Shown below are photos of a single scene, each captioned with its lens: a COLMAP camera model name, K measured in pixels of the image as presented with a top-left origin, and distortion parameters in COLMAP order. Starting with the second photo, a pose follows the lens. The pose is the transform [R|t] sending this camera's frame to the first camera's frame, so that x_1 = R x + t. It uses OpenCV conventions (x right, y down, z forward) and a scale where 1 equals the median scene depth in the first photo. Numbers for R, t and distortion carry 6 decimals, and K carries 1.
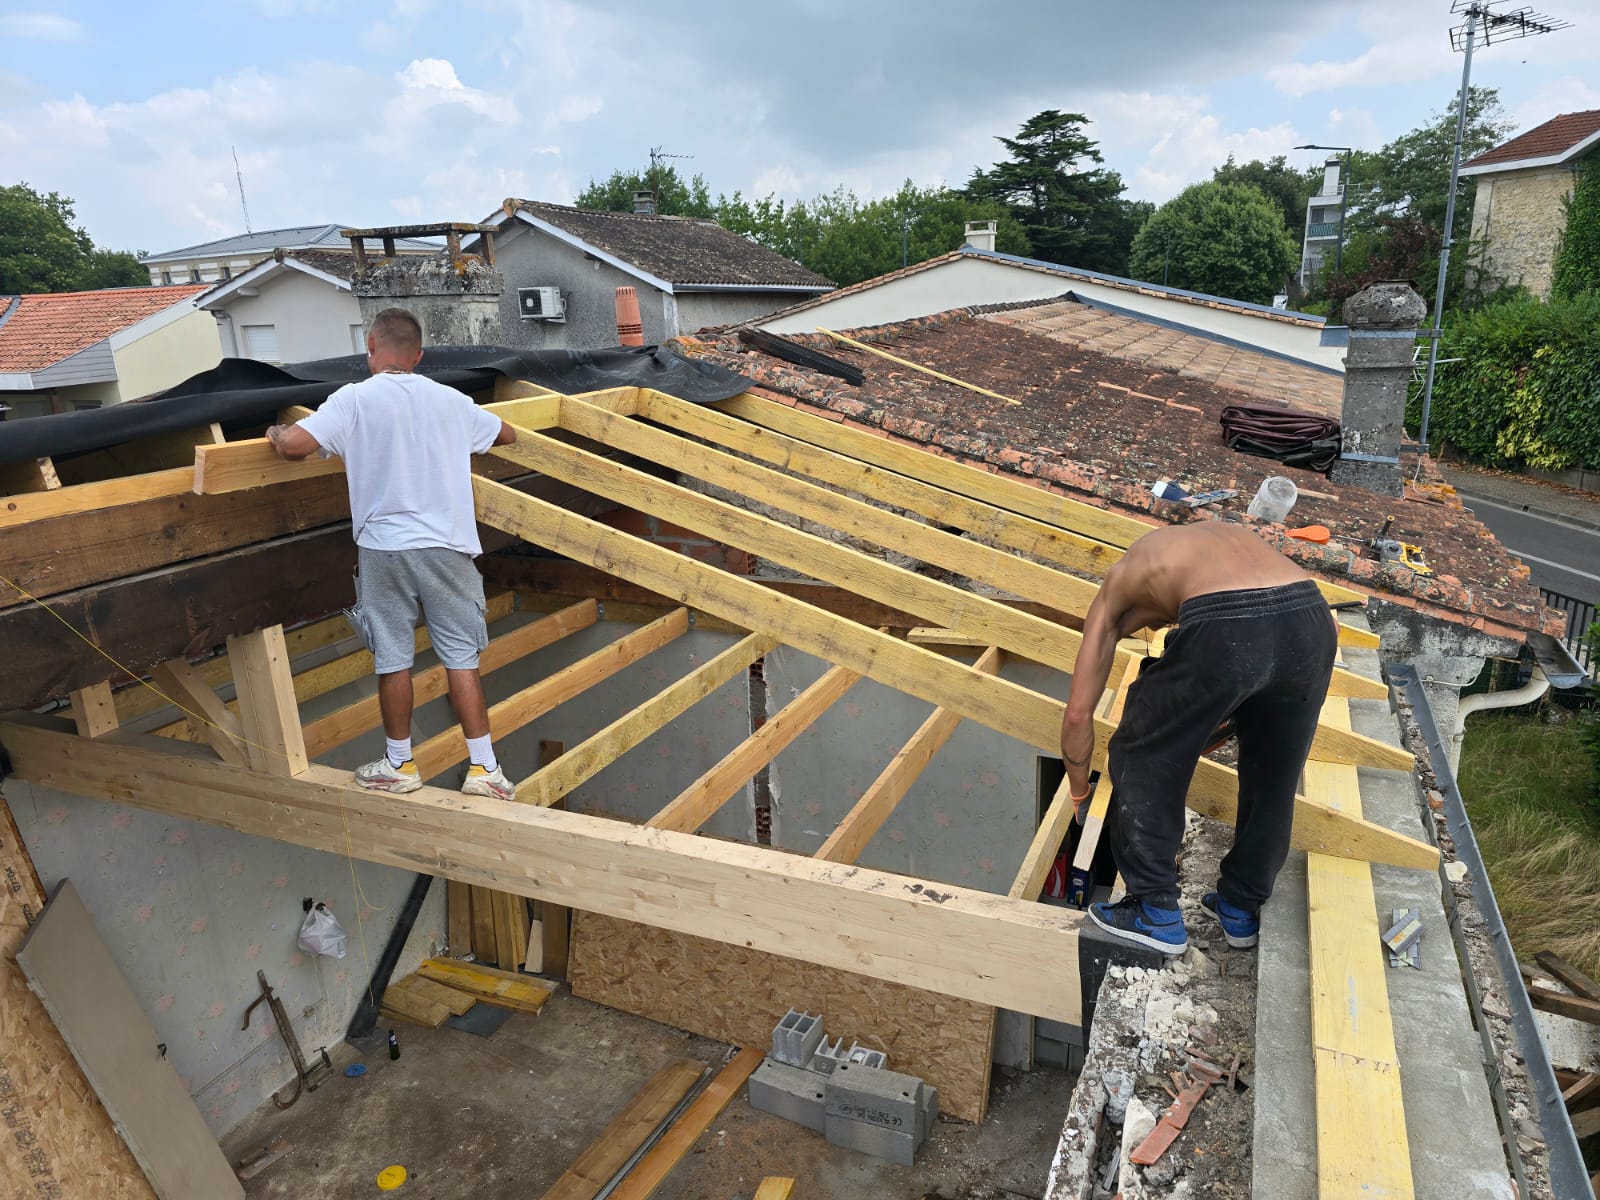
lens RADIAL K [[1089.0, 0, 791.0], [0, 1089.0, 607.9], [0, 0, 1]] dist [0.056509, -0.050878]
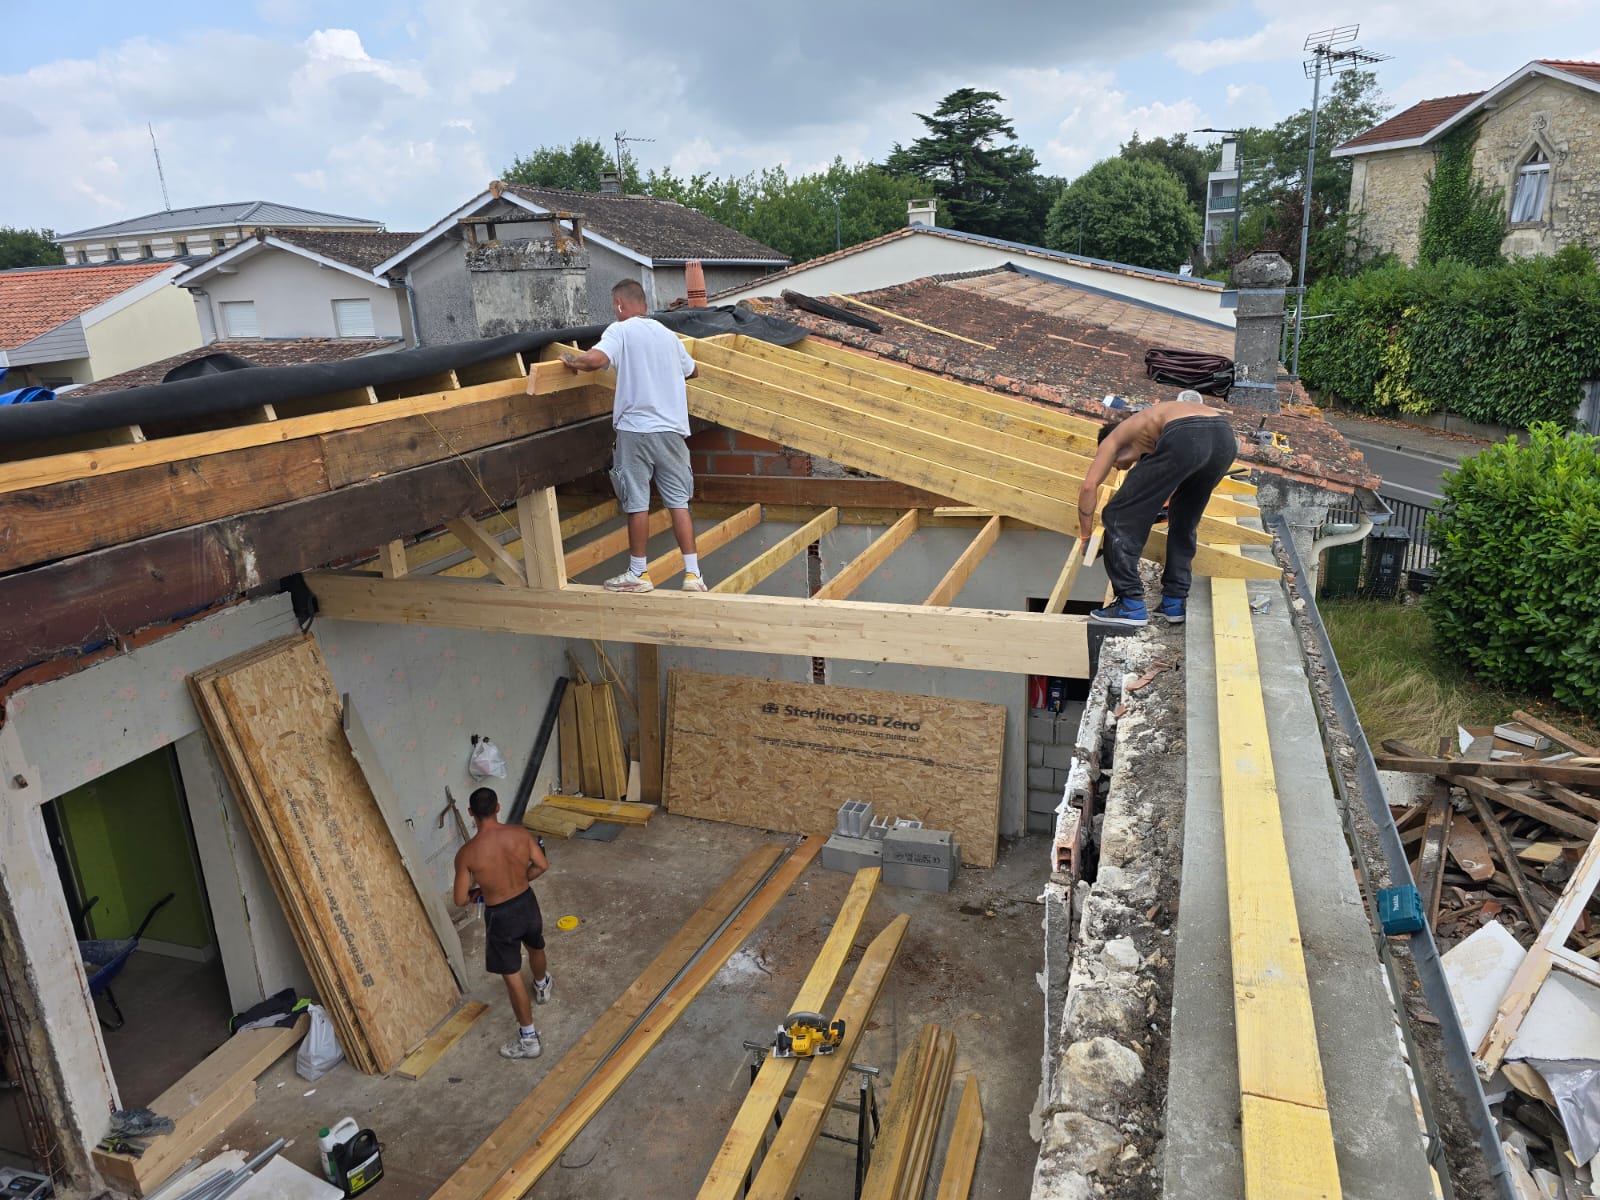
lens RADIAL K [[1085.2, 0, 807.0], [0, 1085.2, 583.8], [0, 0, 1]] dist [0.062311, -0.057435]
pose [[0.996462, -0.031796, 0.077797, -0.082954], [0.031589, 0.999493, 0.003891, 0.054196], [-0.077881, -0.001419, 0.996962, -0.184483]]
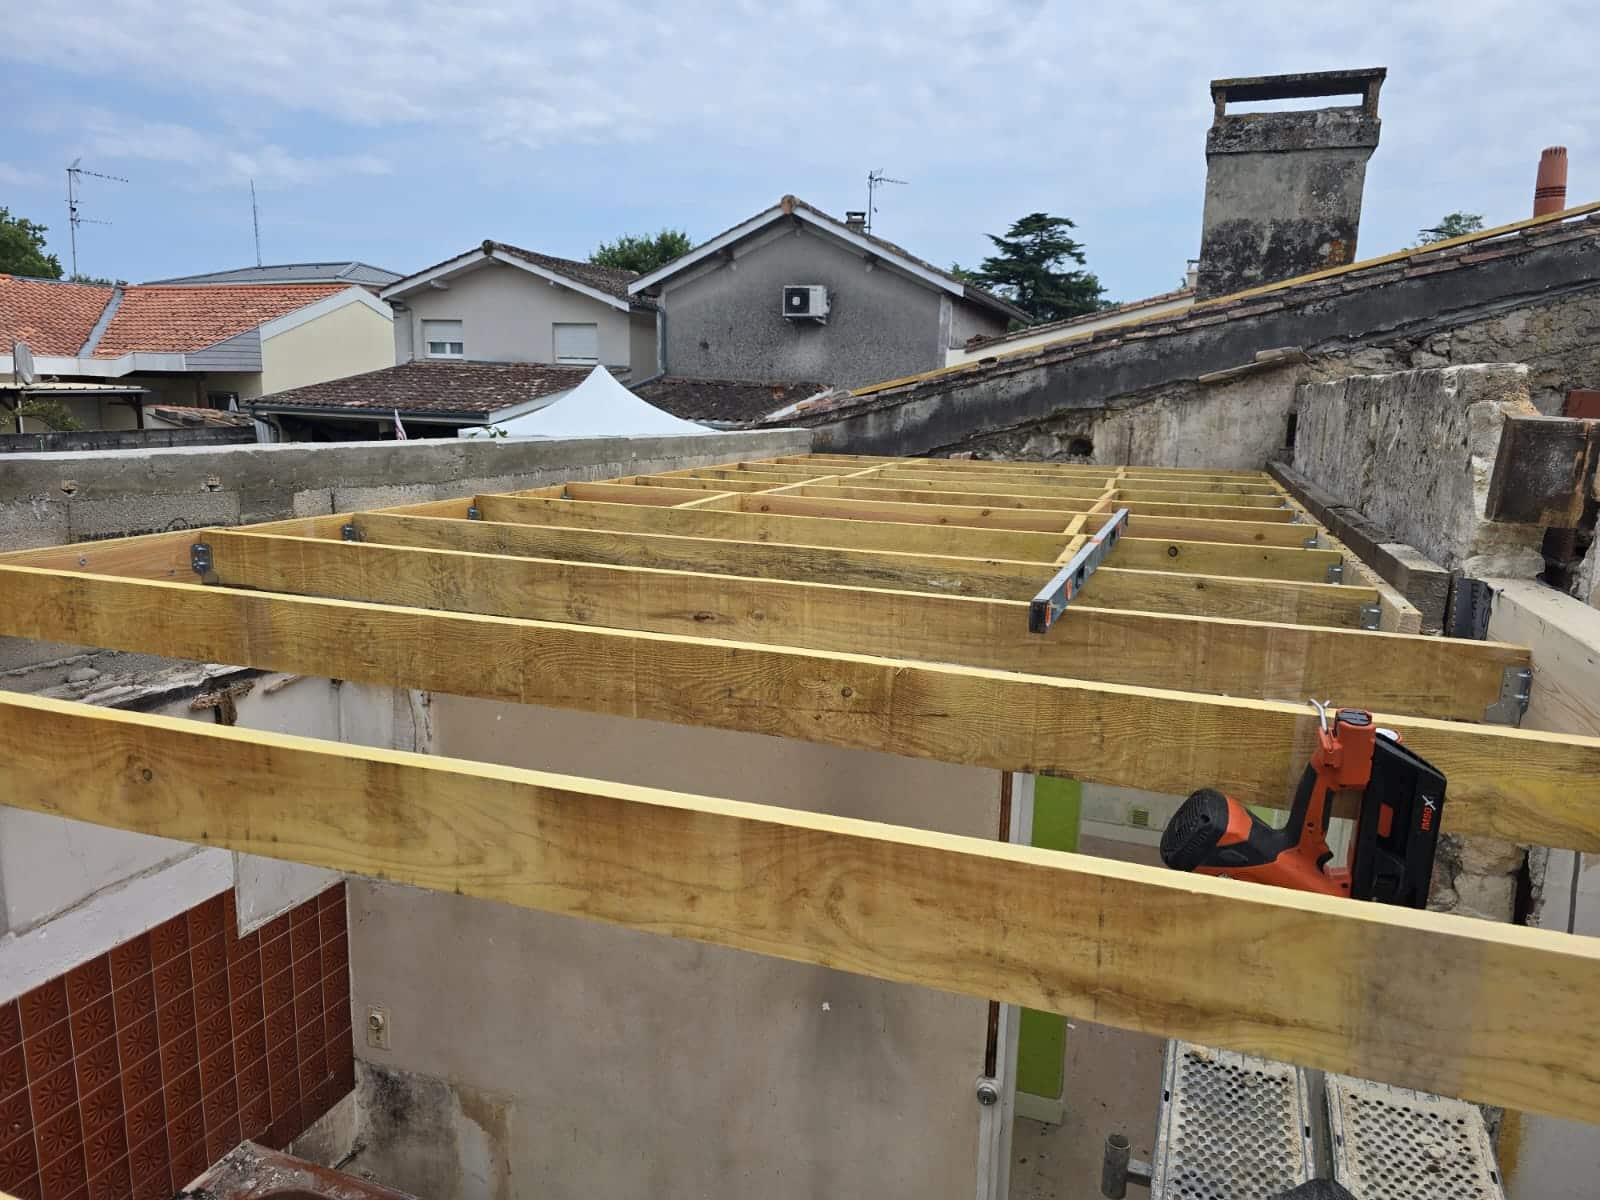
lens RADIAL K [[1085.2, 0, 807.0], [0, 1085.2, 583.8], [0, 0, 1]] dist [0.062311, -0.057435]
pose [[0.995512, 0.048060, 0.081522, -0.539683], [-0.040113, 0.994527, -0.096469, 0.122494], [-0.085712, 0.092766, 0.991992, 0.100584]]
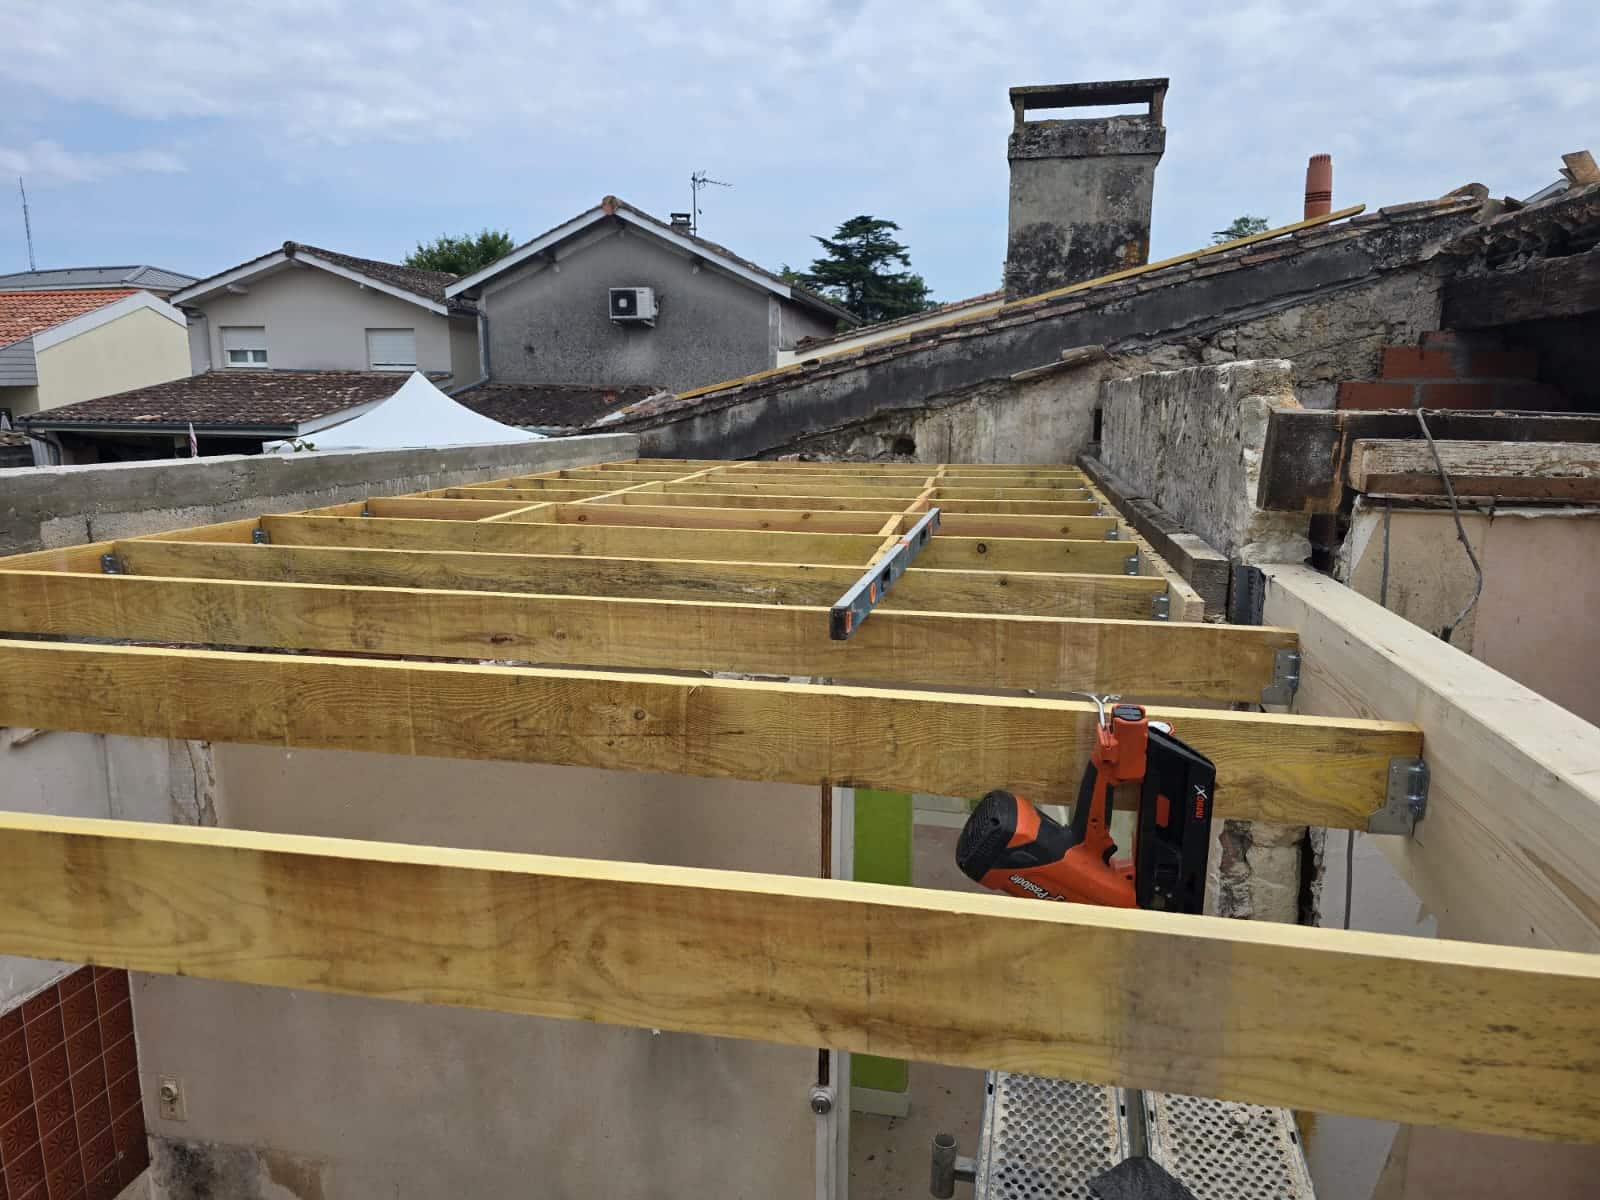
lens RADIAL K [[1085.7, 0, 799.4], [0, 1085.7, 583.6], [0, 0, 1]] dist [0.064778, -0.061835]
pose [[0.976783, 0.004543, 0.214185, -0.531119], [0.017243, 0.994864, -0.099740, 0.120104], [-0.213538, 0.101117, 0.971688, 0.104267]]
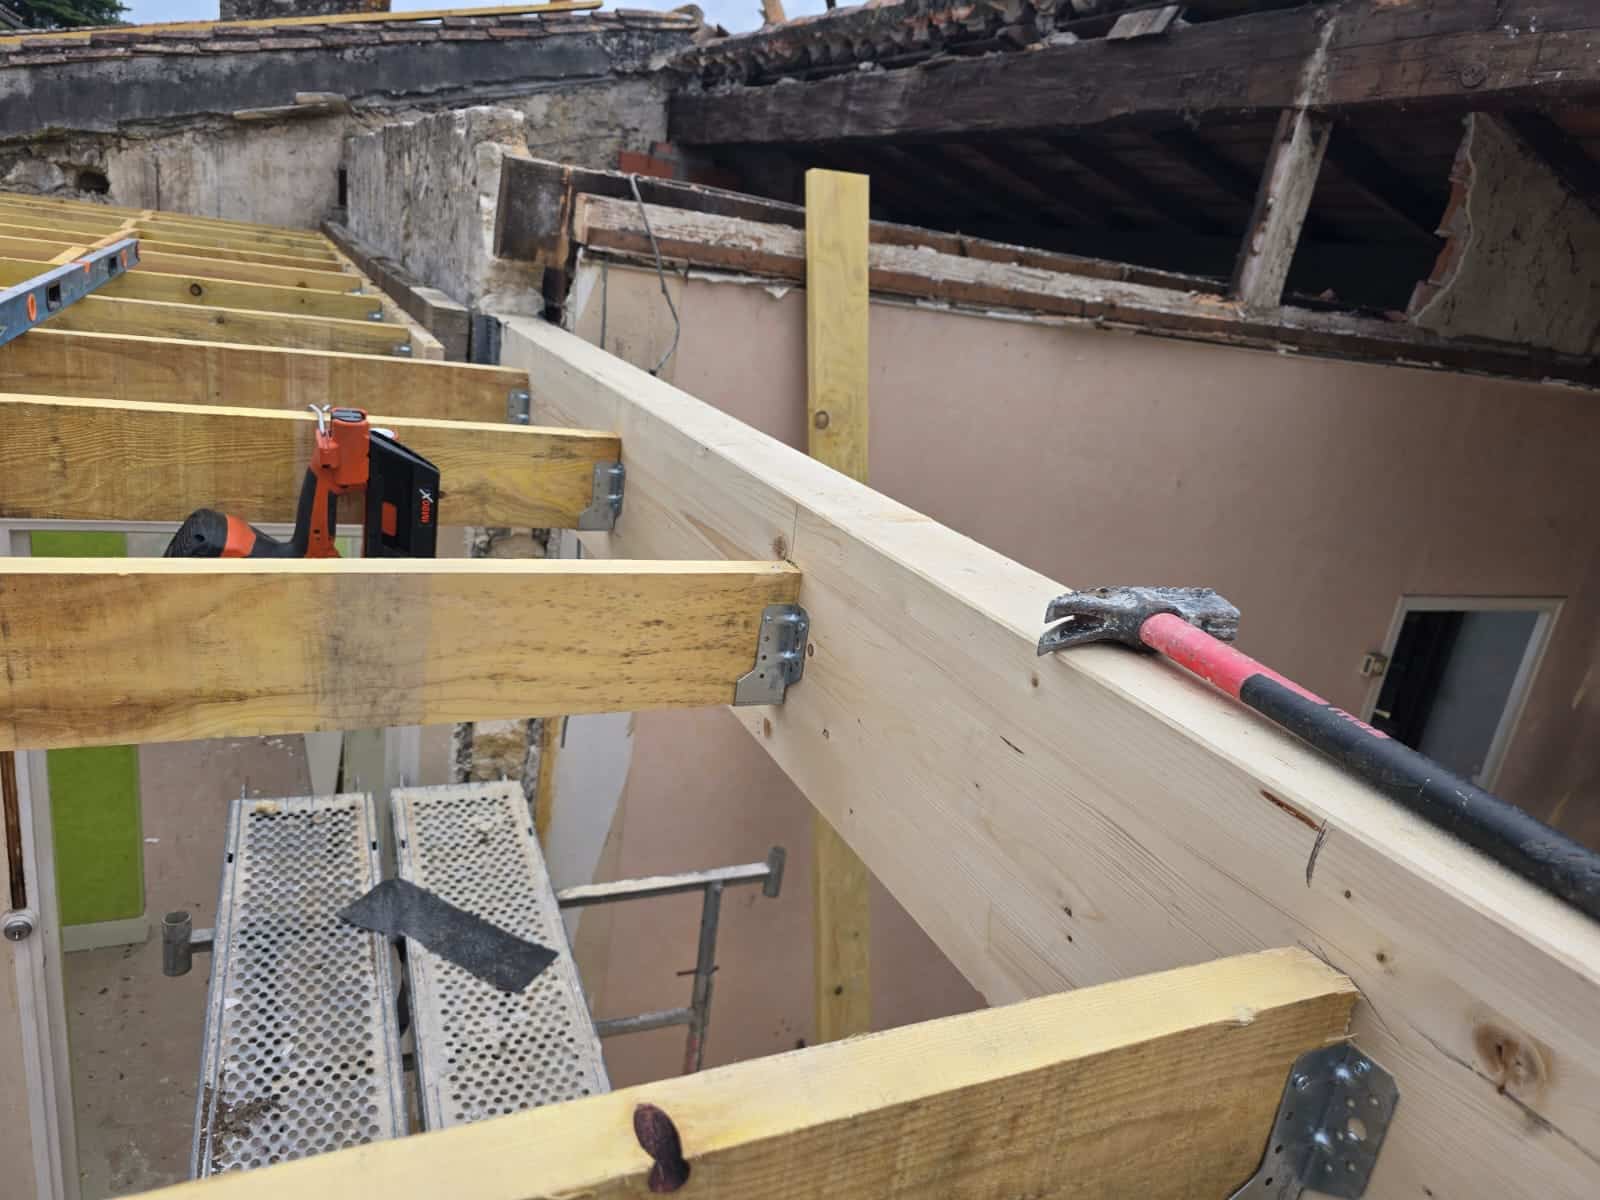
lens RADIAL K [[1089.6, 0, 810.4], [0, 1089.6, 590.8], [0, 0, 1]] dist [0.043801, -0.041683]
pose [[0.648027, -0.103689, 0.754526, -0.527585], [0.043342, 0.994104, 0.099389, 0.132729], [-0.760383, -0.031704, 0.648701, 0.101445]]
